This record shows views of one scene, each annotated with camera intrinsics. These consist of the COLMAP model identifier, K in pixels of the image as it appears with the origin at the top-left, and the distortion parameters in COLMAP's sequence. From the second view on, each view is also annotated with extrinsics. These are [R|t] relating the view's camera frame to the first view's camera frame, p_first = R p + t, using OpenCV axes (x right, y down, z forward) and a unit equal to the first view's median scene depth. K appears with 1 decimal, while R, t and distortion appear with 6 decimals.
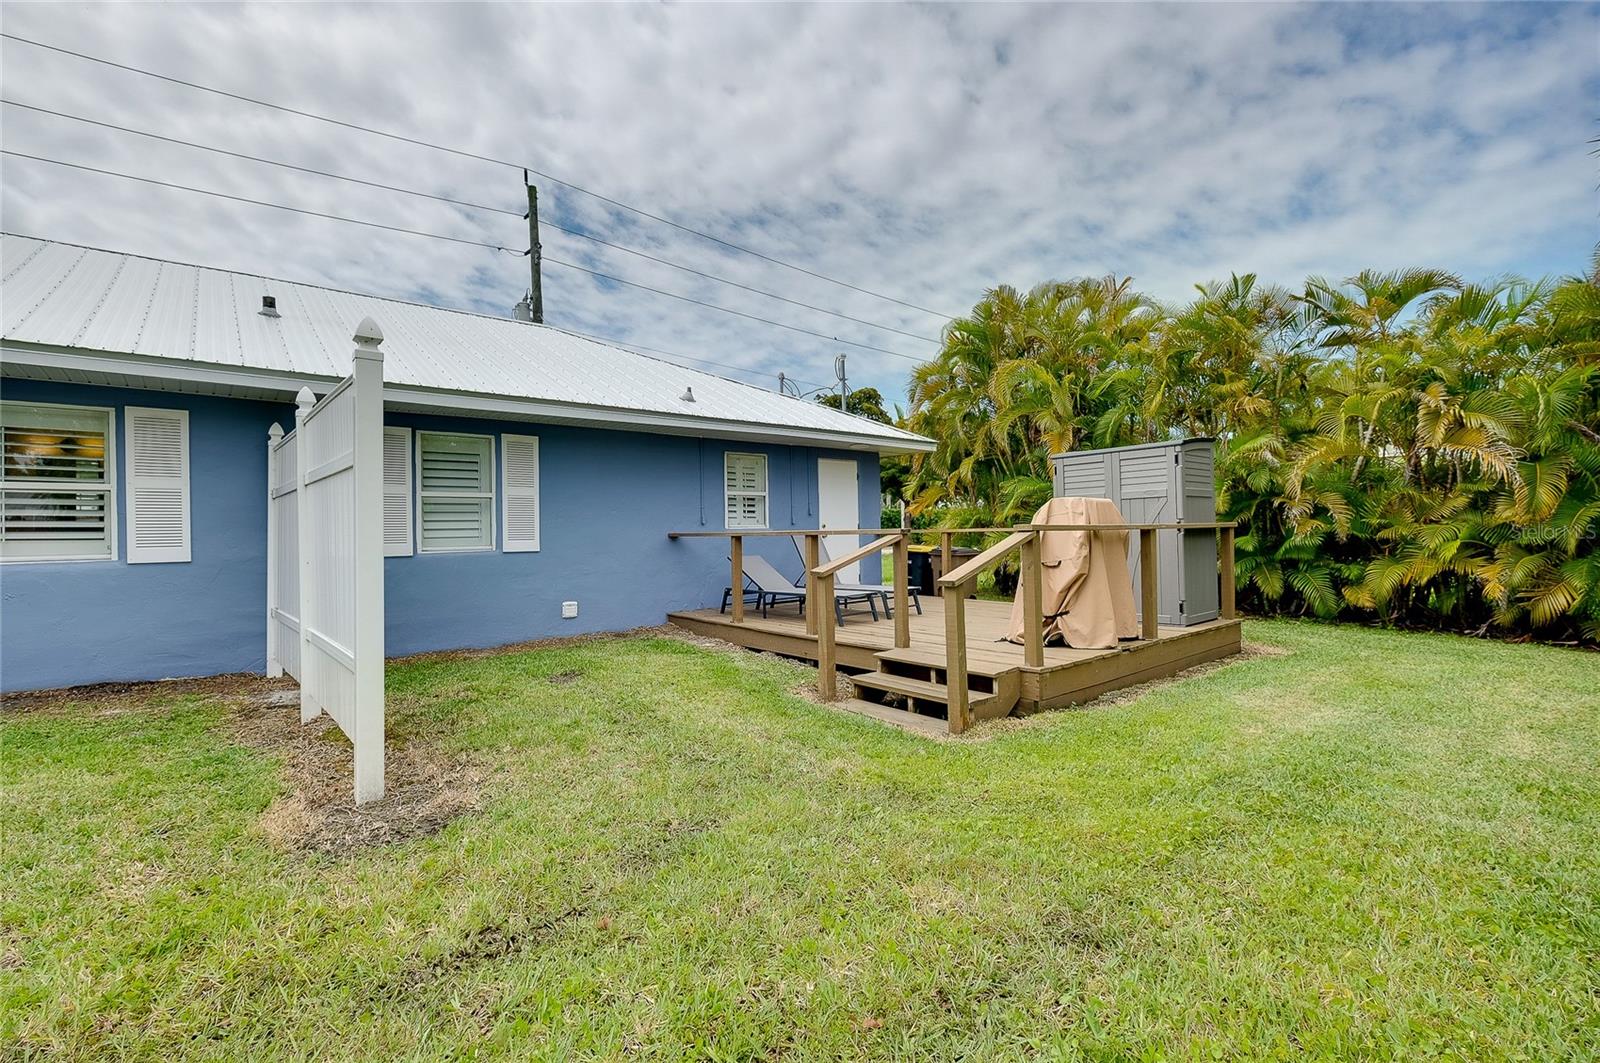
lens RADIAL K [[697.1, 0, 798.5], [0, 697.1, 530.1], [0, 0, 1]] dist [-0.001548, 0.000360]
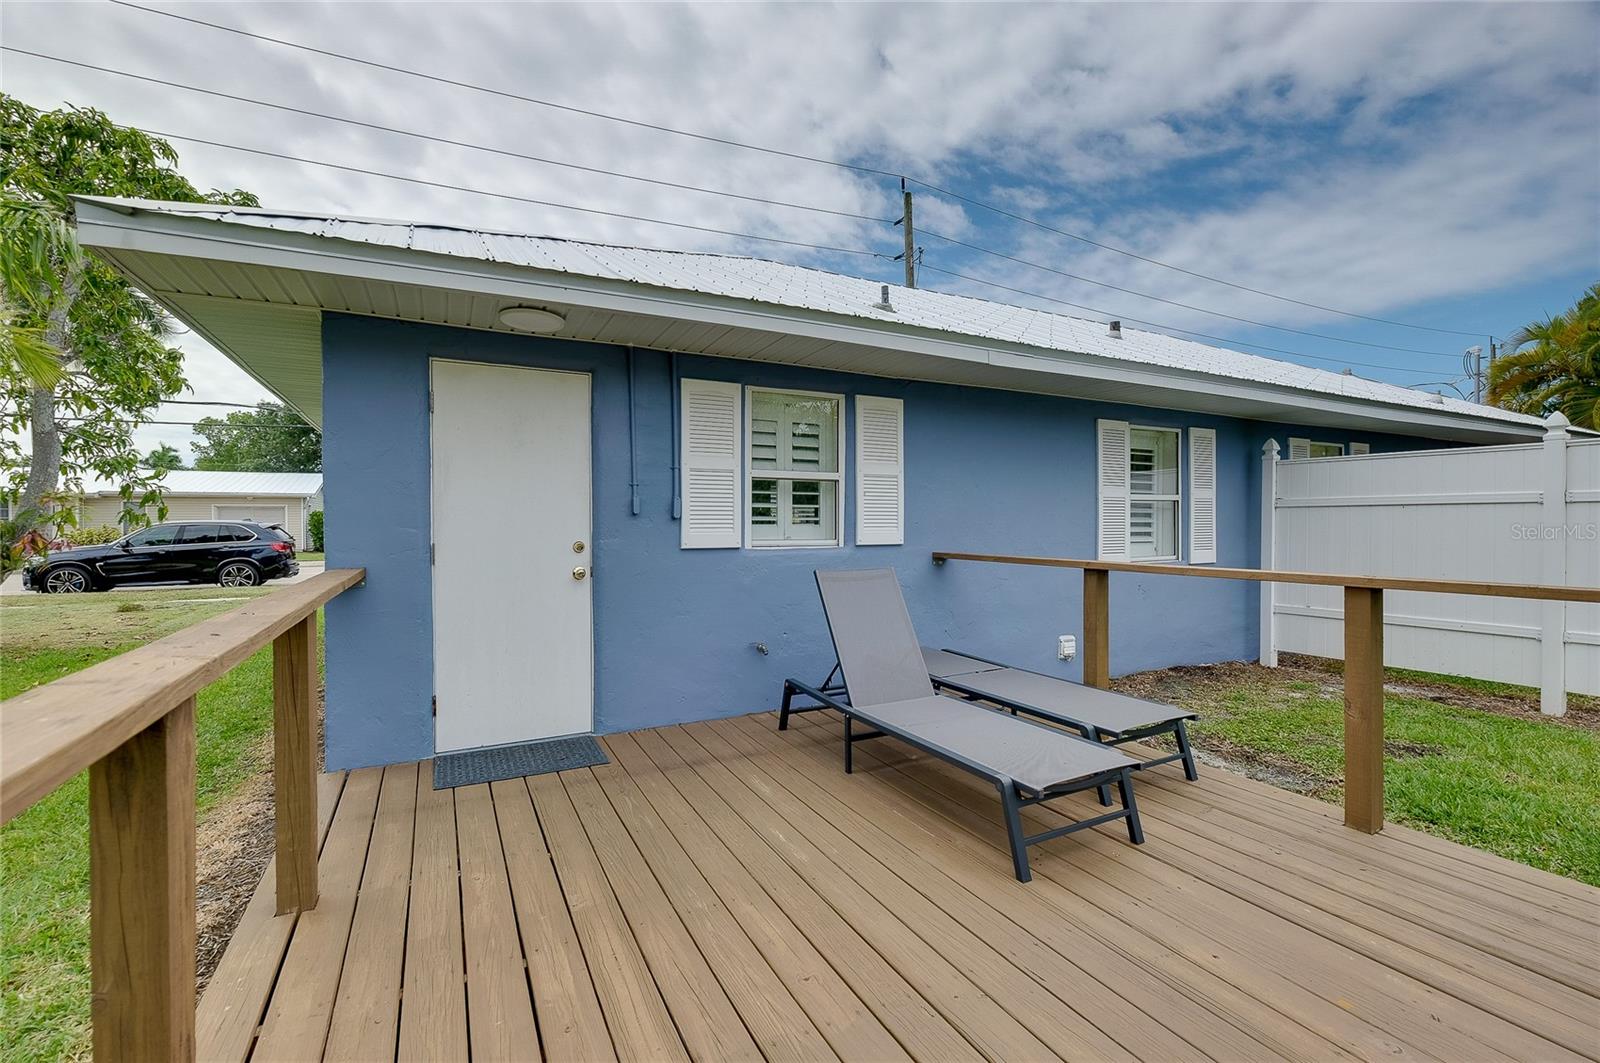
lens RADIAL K [[697.1, 0, 809.7], [0, 697.1, 517.4], [0, 0, 1]] dist [-0.001548, 0.000360]
pose [[0.977906, 0.009626, -0.208825, -1.223492], [-0.009547, 0.999953, 0.001385, -0.021902], [0.208828, 0.000640, 0.977952, -0.238053]]
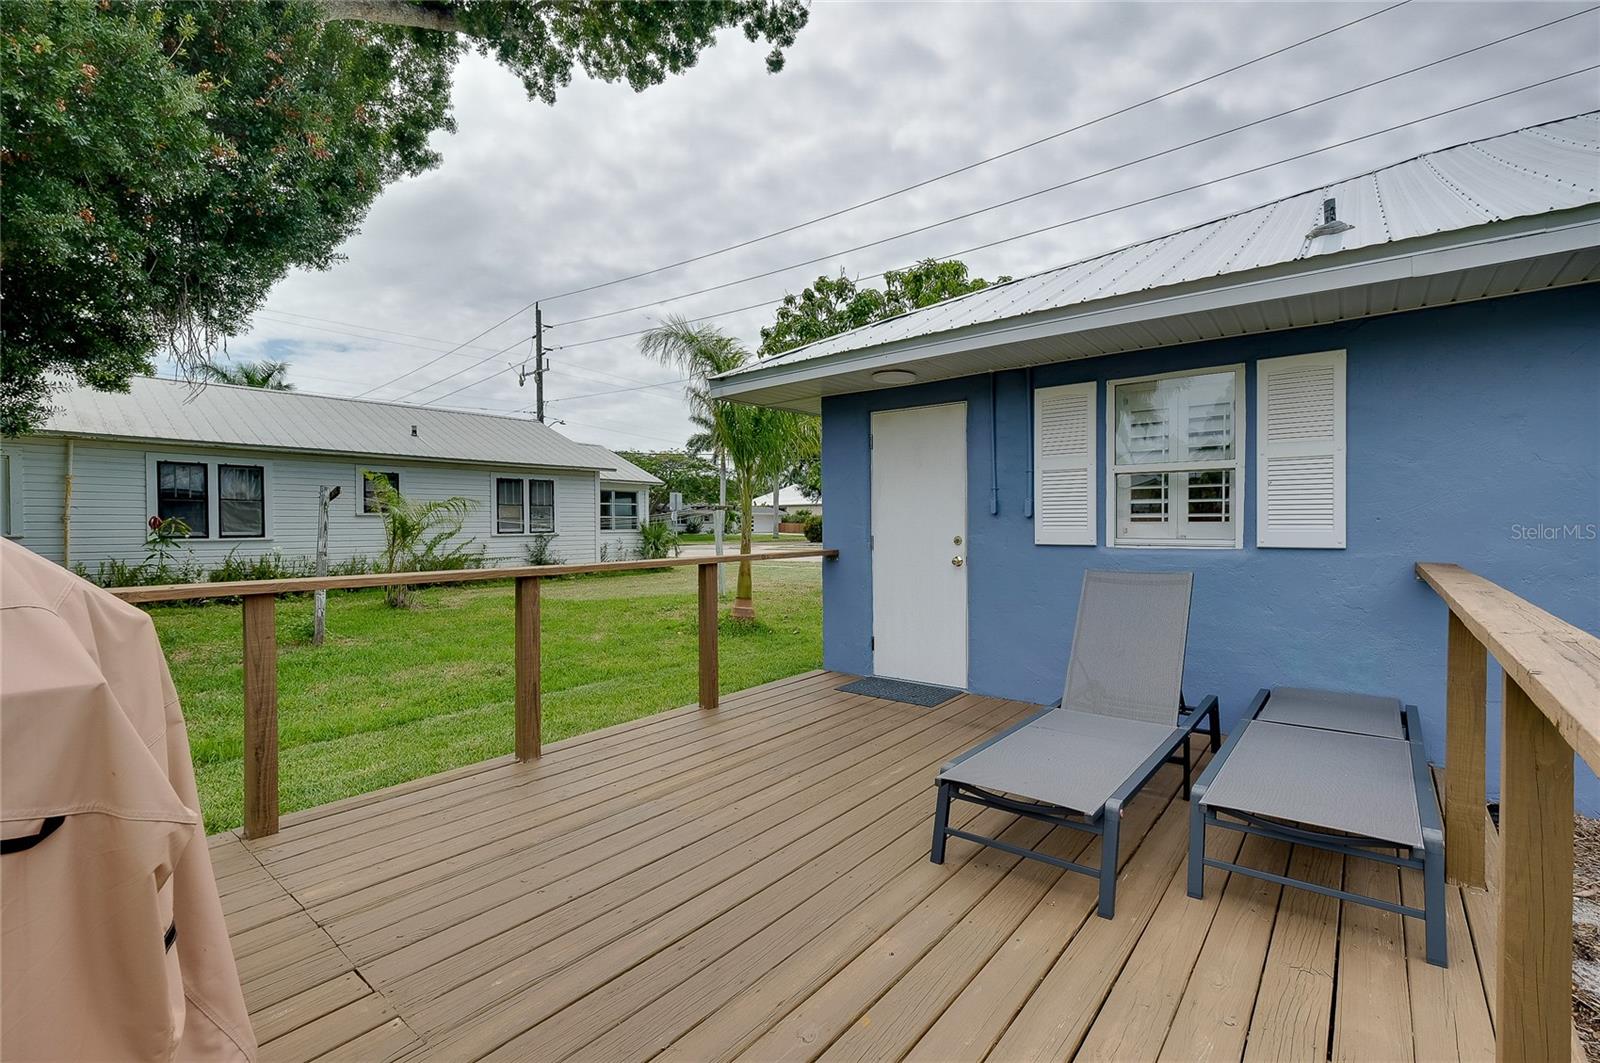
lens RADIAL K [[697.1, 0, 802.9], [0, 697.1, 526.1], [0, 0, 1]] dist [-0.001548, 0.000360]
pose [[0.198590, 0.016552, -0.979943, -0.806153], [0.010955, 0.999757, 0.019106, -0.025997], [0.980021, -0.014529, 0.198360, 0.008177]]
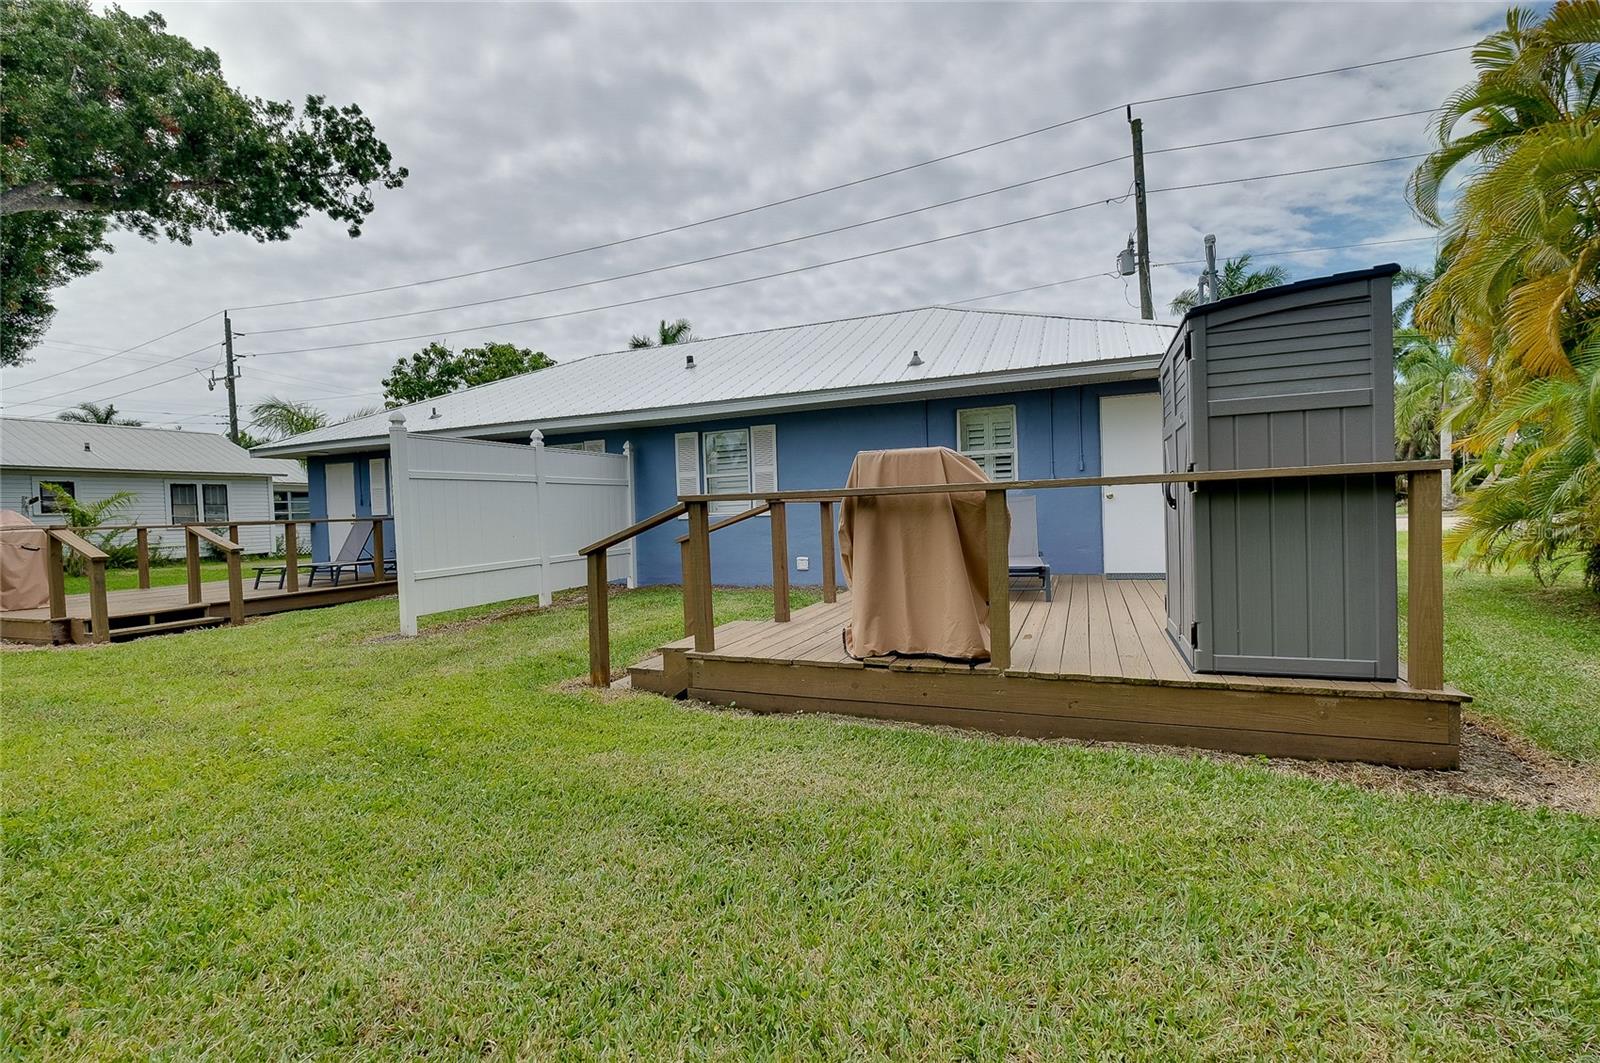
lens RADIAL K [[697.1, 0, 807.9], [0, 697.1, 529.0], [0, 0, 1]] dist [-0.001548, 0.000360]
pose [[0.473667, 0.022822, -0.880408, 0.960358], [0.030150, 0.998658, 0.042109, 0.003144], [0.880188, -0.046490, 0.472343, 0.563446]]
